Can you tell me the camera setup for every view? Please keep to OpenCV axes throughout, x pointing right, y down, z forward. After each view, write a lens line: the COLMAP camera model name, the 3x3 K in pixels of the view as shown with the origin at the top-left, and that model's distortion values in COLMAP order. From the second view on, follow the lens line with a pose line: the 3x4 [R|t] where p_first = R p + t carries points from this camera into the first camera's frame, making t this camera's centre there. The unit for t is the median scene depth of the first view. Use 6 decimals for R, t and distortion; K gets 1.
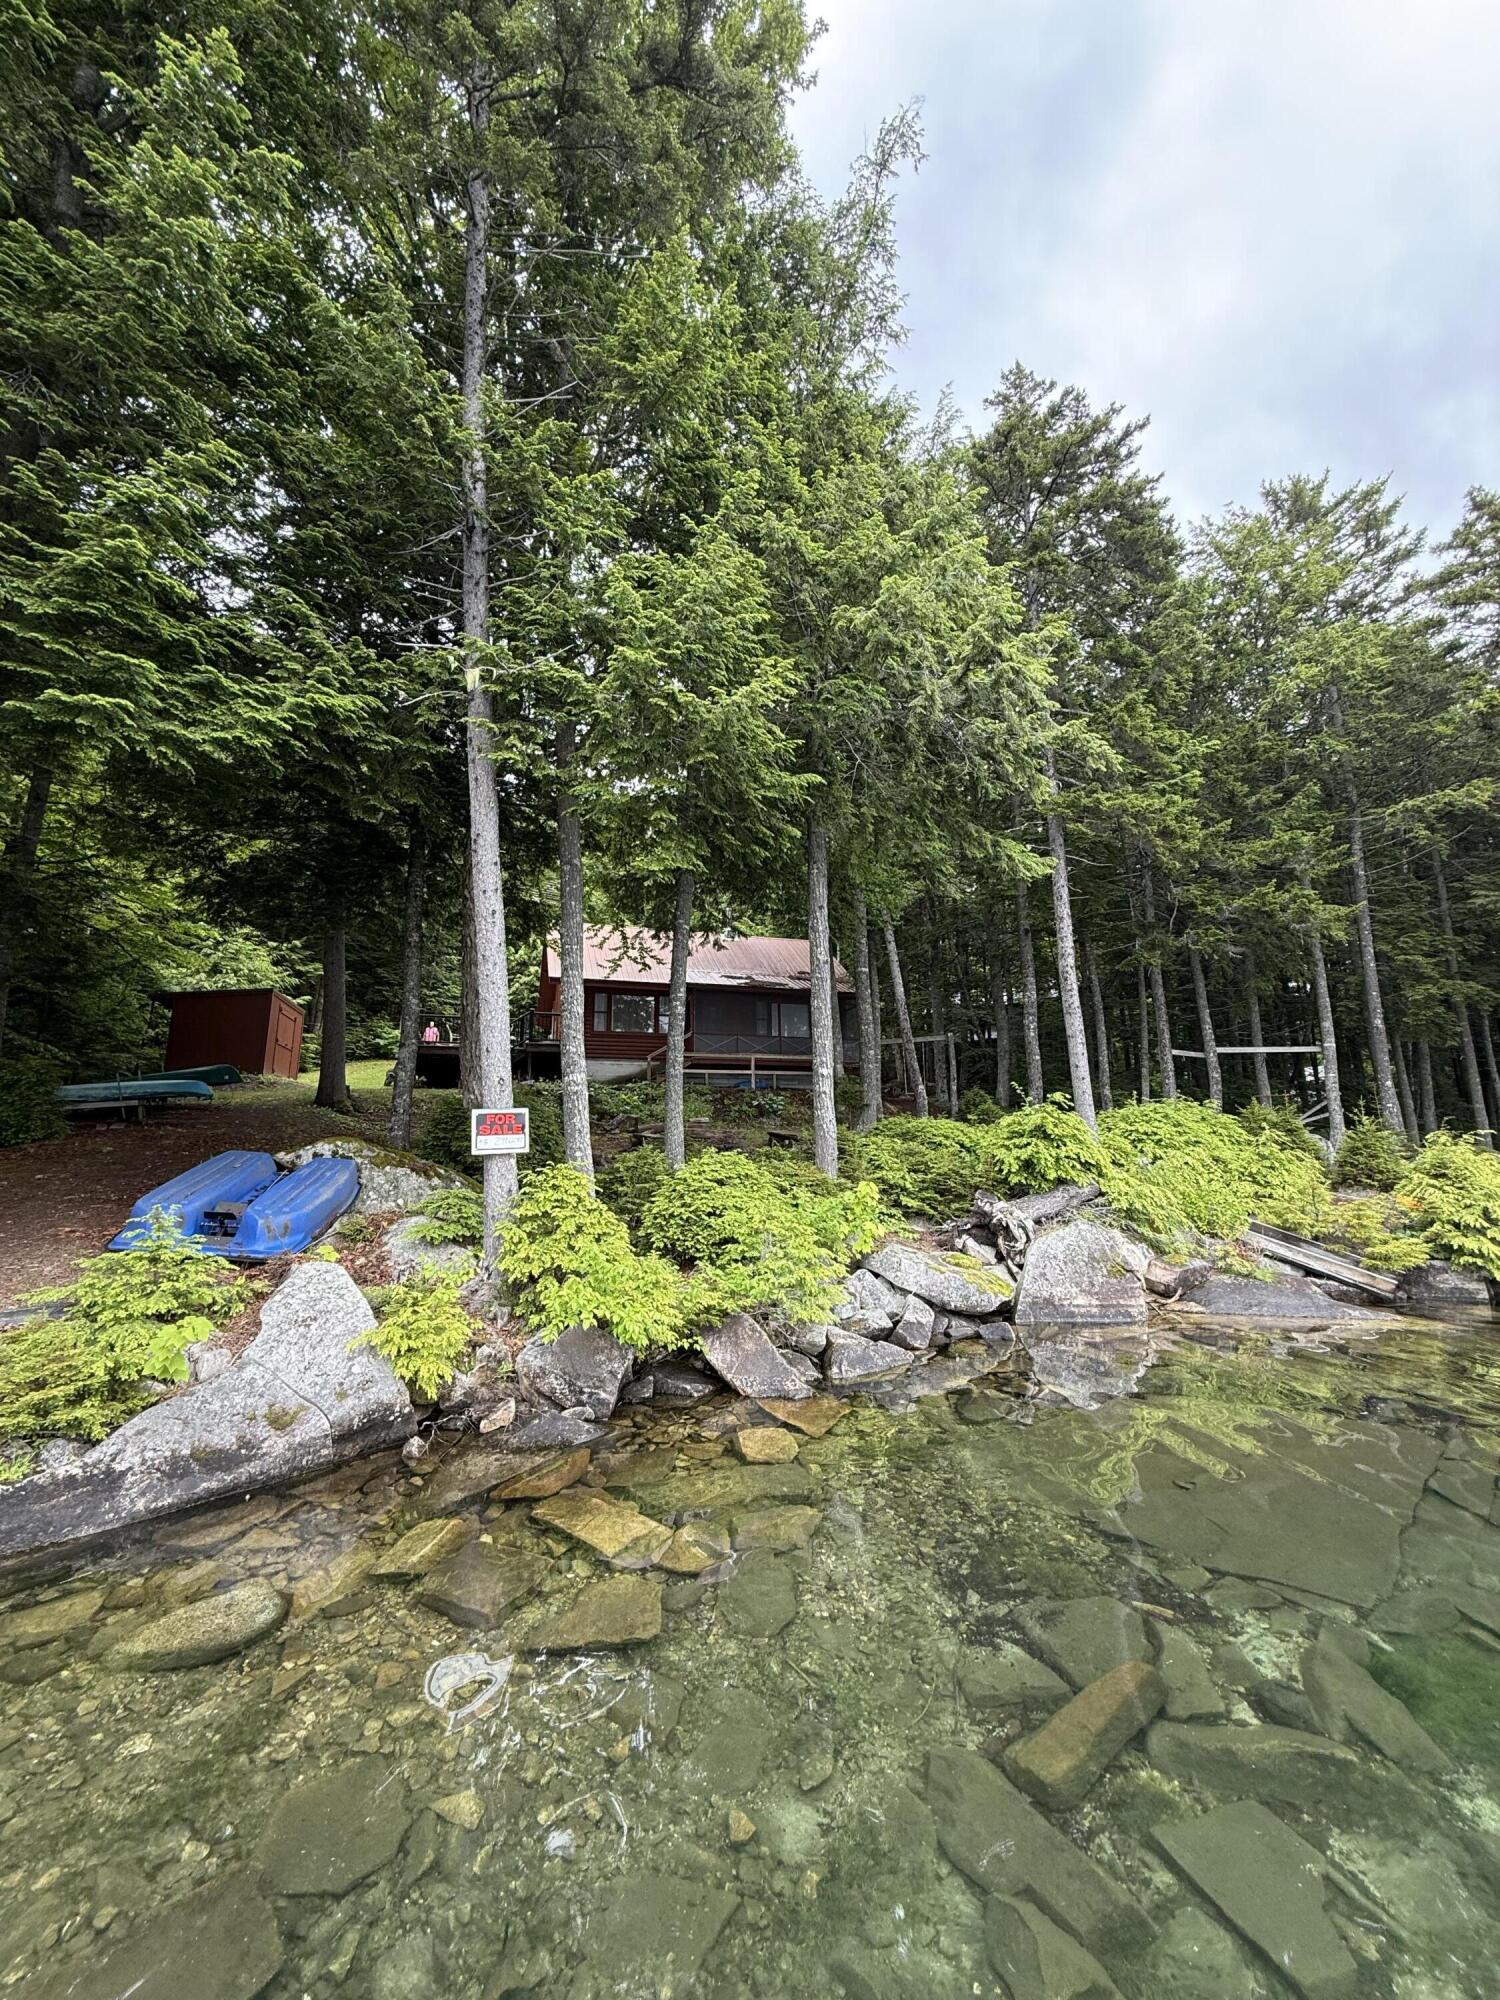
lens RADIAL K [[792.7, 0, 746.5], [0, 792.7, 996.5], [0, 0, 1]] dist [-0.002936, 0.000746]
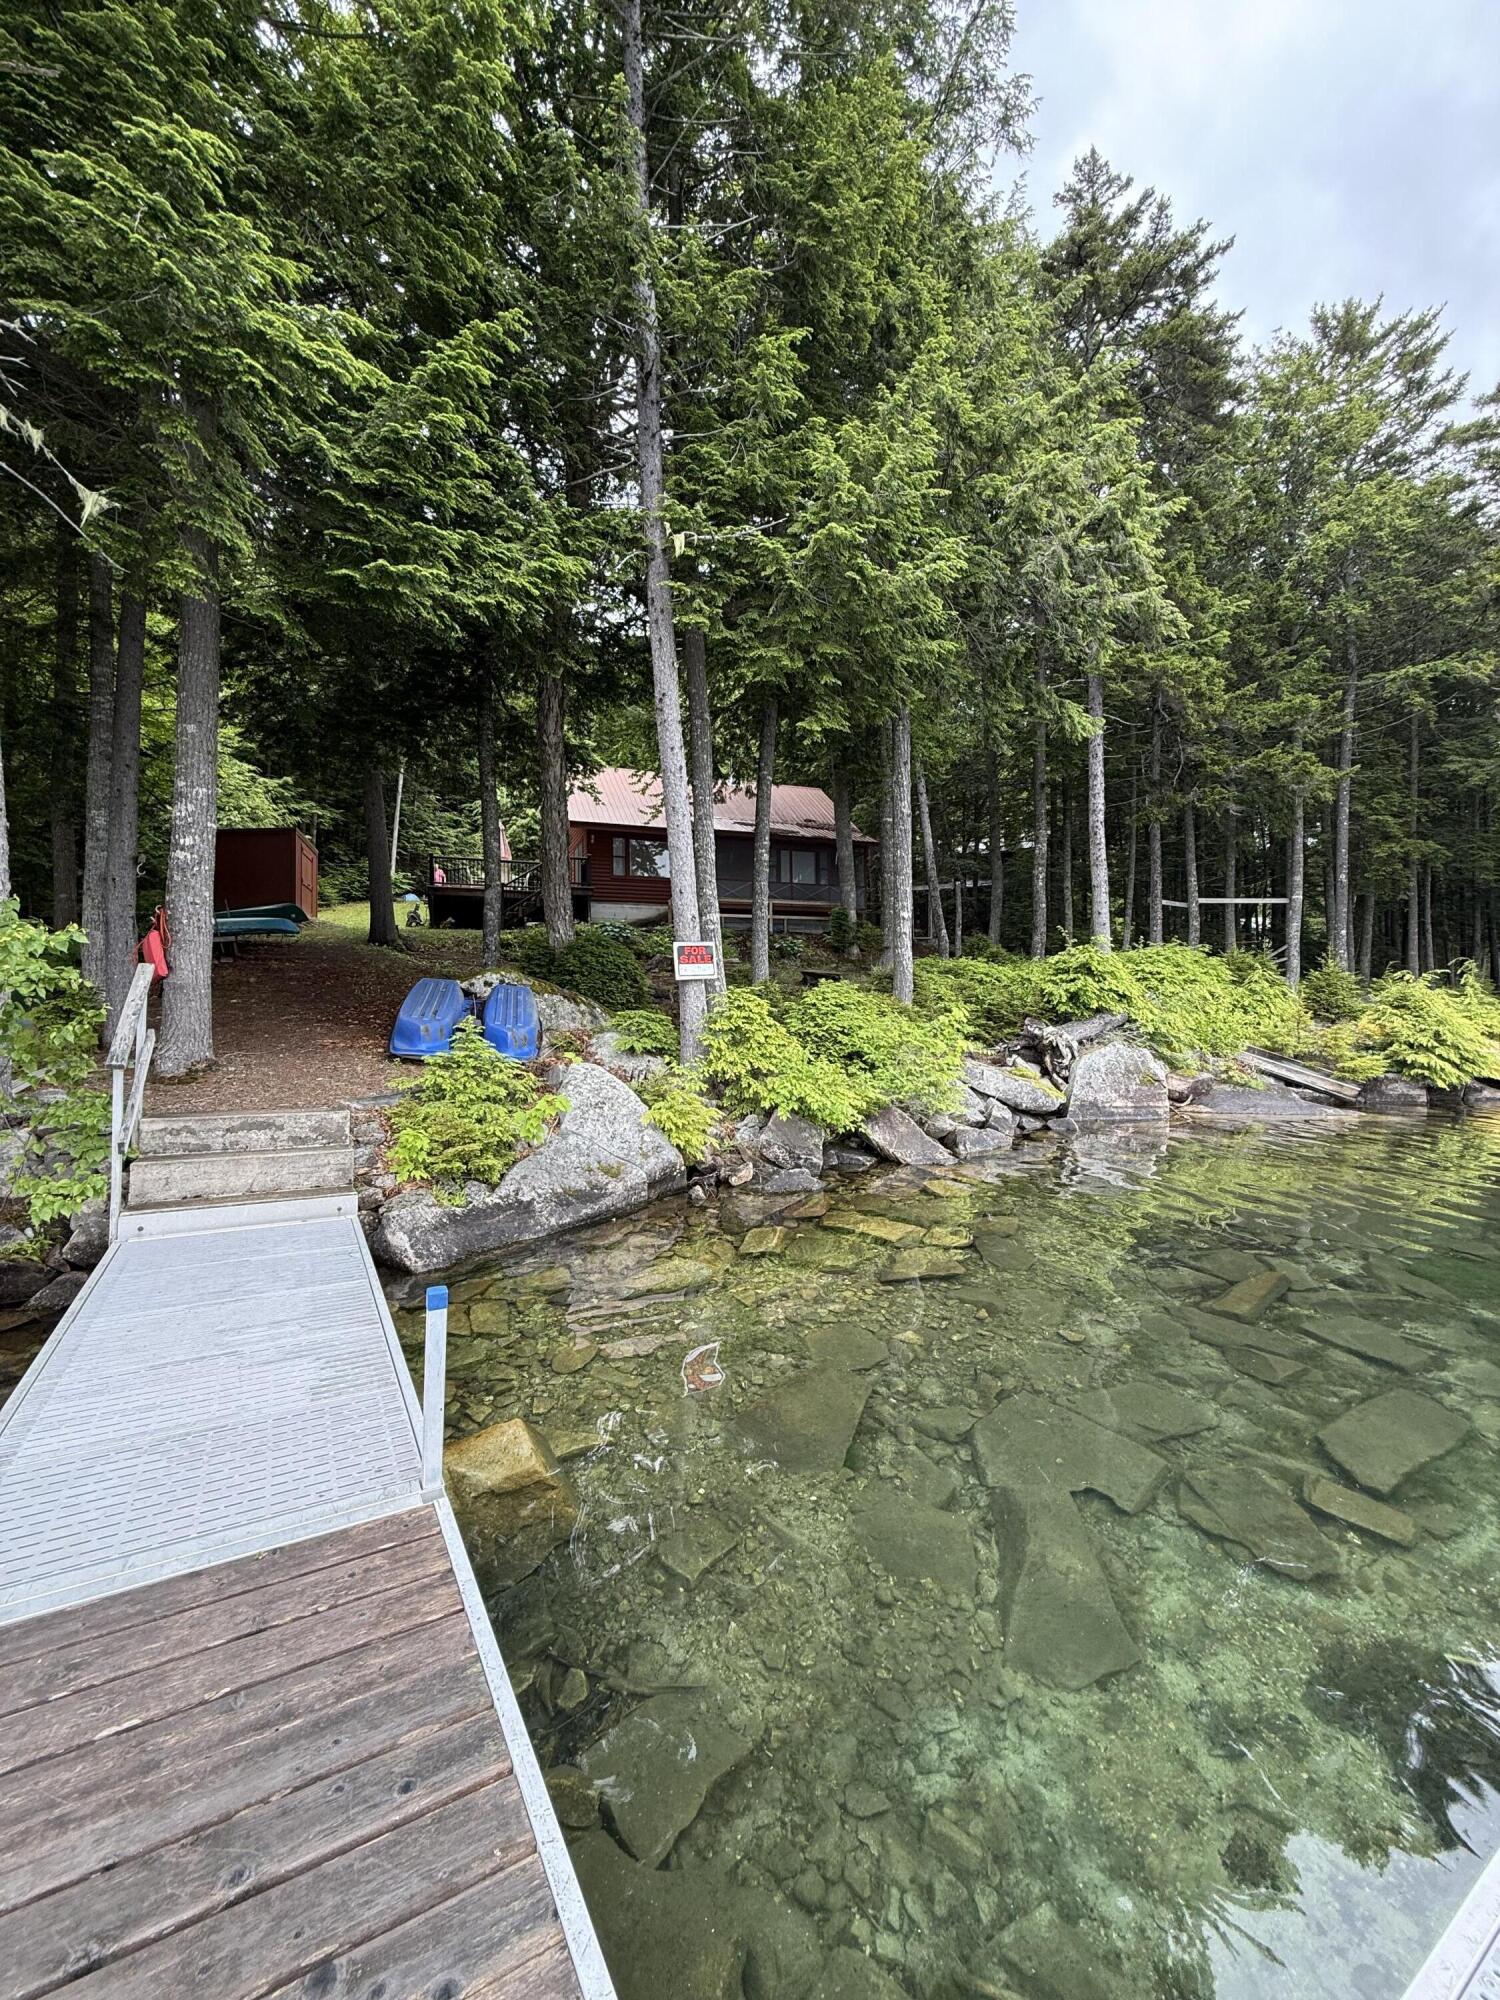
lens RADIAL K [[792.7, 0, 746.6], [0, 792.7, 998.4], [0, 0, 1]] dist [-0.002936, 0.000746]
pose [[0.997660, 0.002751, 0.068320, -0.188082], [-0.015945, 0.981002, 0.193339, -0.002816], [-0.066490, -0.193976, 0.978750, -0.104353]]
